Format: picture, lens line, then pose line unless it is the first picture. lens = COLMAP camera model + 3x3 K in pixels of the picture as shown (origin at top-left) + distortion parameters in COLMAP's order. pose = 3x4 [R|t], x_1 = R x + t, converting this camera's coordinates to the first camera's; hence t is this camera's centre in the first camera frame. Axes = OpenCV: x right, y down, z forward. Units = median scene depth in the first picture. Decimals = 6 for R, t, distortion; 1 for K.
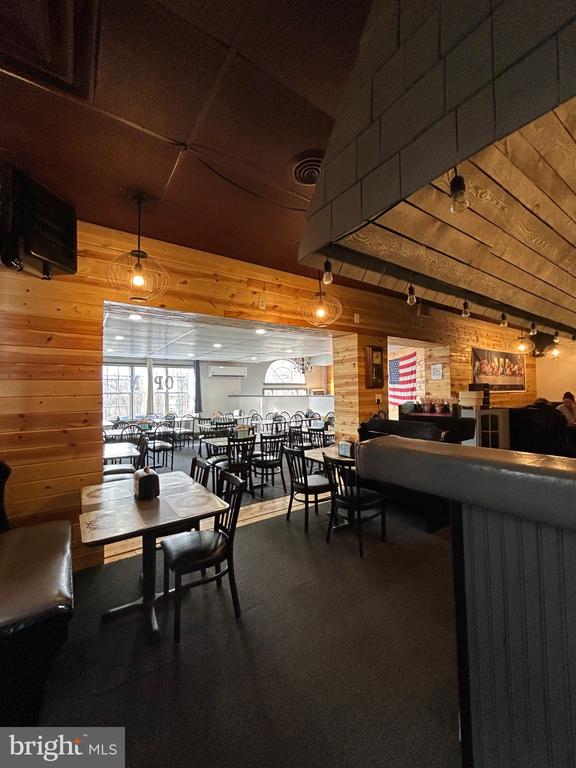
lens RADIAL K [[310.7, 0, 290.5], [0, 310.7, 384.9], [0, 0, 1]] dist [-0.001436, 0.000562]
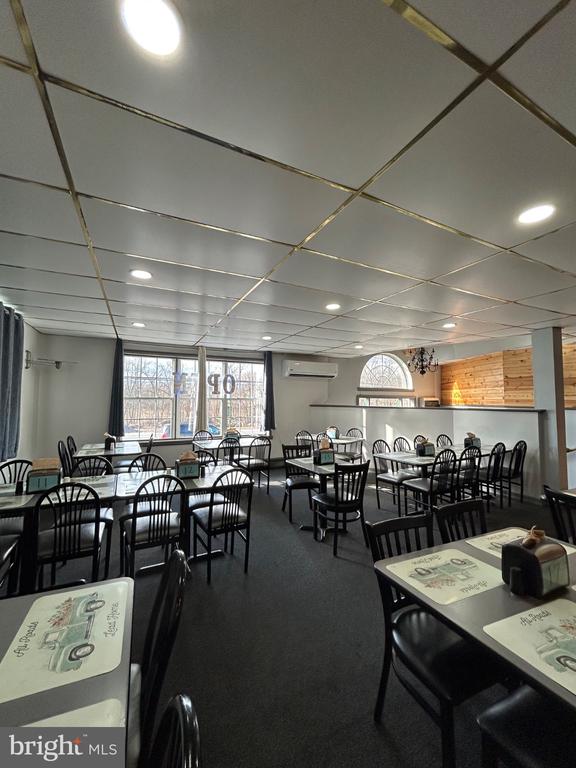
lens RADIAL K [[310.7, 0, 288.2], [0, 310.7, 388.5], [0, 0, 1]] dist [-0.001436, 0.000562]
pose [[0.988982, 0.016416, -0.147123, -0.164548], [-0.017810, 0.999808, -0.008161, 0.005230], [0.146961, 0.010691, 0.989084, 0.354940]]
